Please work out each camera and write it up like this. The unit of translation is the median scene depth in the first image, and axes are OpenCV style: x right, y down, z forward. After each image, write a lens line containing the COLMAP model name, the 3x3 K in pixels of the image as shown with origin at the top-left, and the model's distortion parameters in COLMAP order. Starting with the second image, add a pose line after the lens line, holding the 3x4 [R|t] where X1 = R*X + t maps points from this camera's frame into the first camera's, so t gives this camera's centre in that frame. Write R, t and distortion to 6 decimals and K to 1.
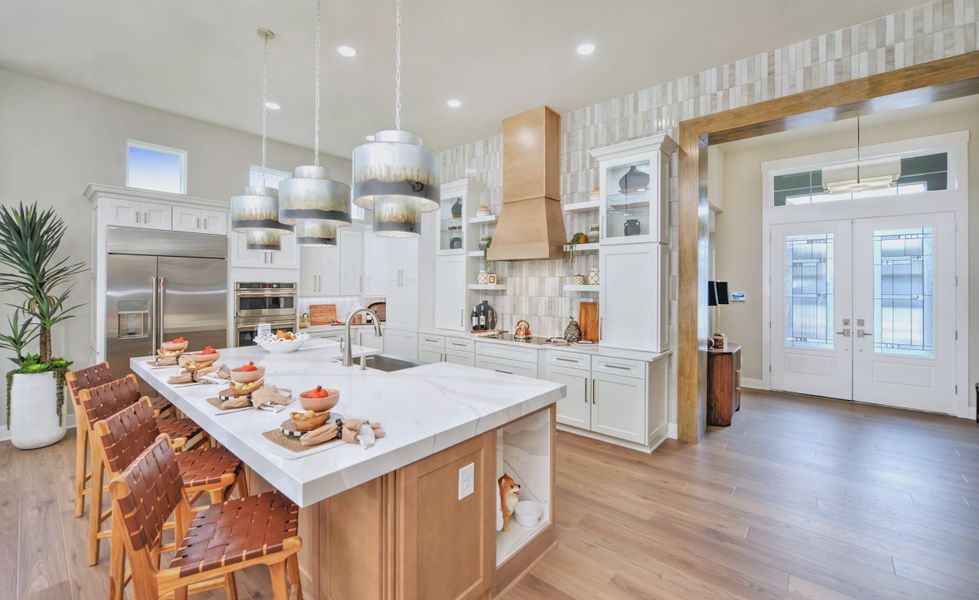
lens RADIAL K [[396.9, 0, 494.7], [0, 396.9, 284.1], [0, 0, 1]] dist [-0.009269, -0.000110]
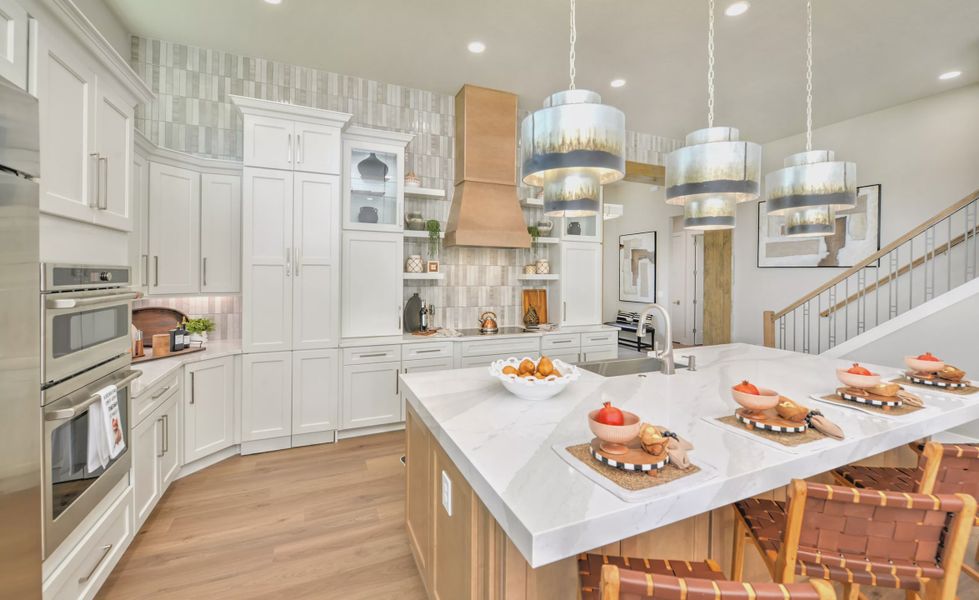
lens RADIAL K [[402.1, 0, 492.3], [0, 402.1, 275.6], [0, 0, 1]] dist [-0.006615, -0.000350]
pose [[0.439696, -0.004620, 0.898135, -0.800301], [-0.008322, 0.999923, 0.009218, -0.003146], [-0.898108, -0.011528, 0.439624, 0.595627]]
